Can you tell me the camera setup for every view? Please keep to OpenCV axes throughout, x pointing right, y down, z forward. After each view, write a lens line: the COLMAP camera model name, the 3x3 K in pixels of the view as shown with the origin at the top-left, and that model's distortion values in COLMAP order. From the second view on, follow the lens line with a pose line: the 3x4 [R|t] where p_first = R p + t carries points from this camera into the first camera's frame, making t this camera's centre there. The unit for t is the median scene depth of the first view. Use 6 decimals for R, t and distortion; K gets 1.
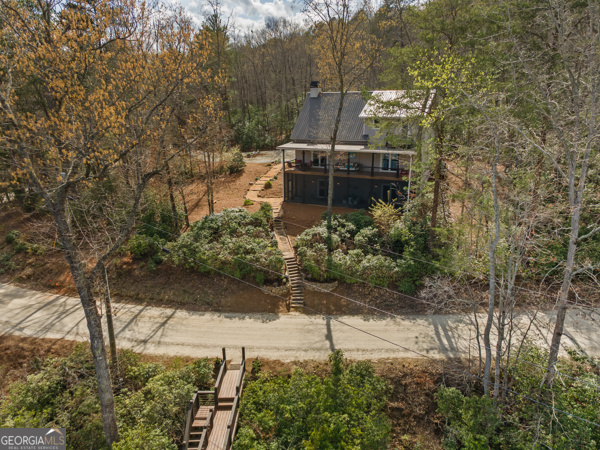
lens RADIAL K [[429.8, 0, 300.0], [0, 429.8, 225.0], [0, 0, 1]] dist [0.043108, 0.002498]
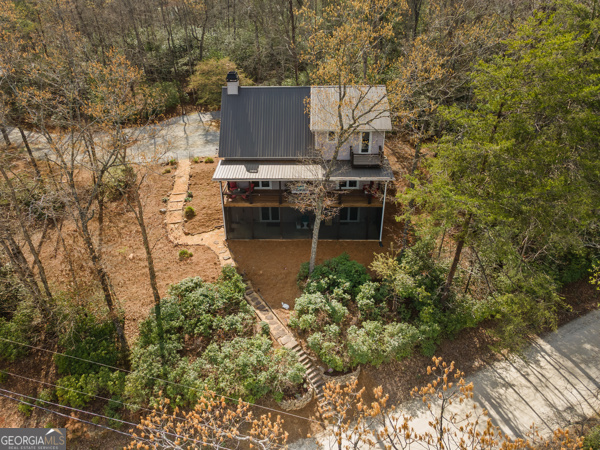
lens RADIAL K [[429.8, 0, 300.0], [0, 429.8, 225.0], [0, 0, 1]] dist [0.043108, 0.002498]
pose [[0.908796, -0.201732, 0.365232, -0.265915], [0.119235, 0.964412, 0.235993, -0.337883], [-0.399841, -0.170921, 0.900507, 0.302079]]
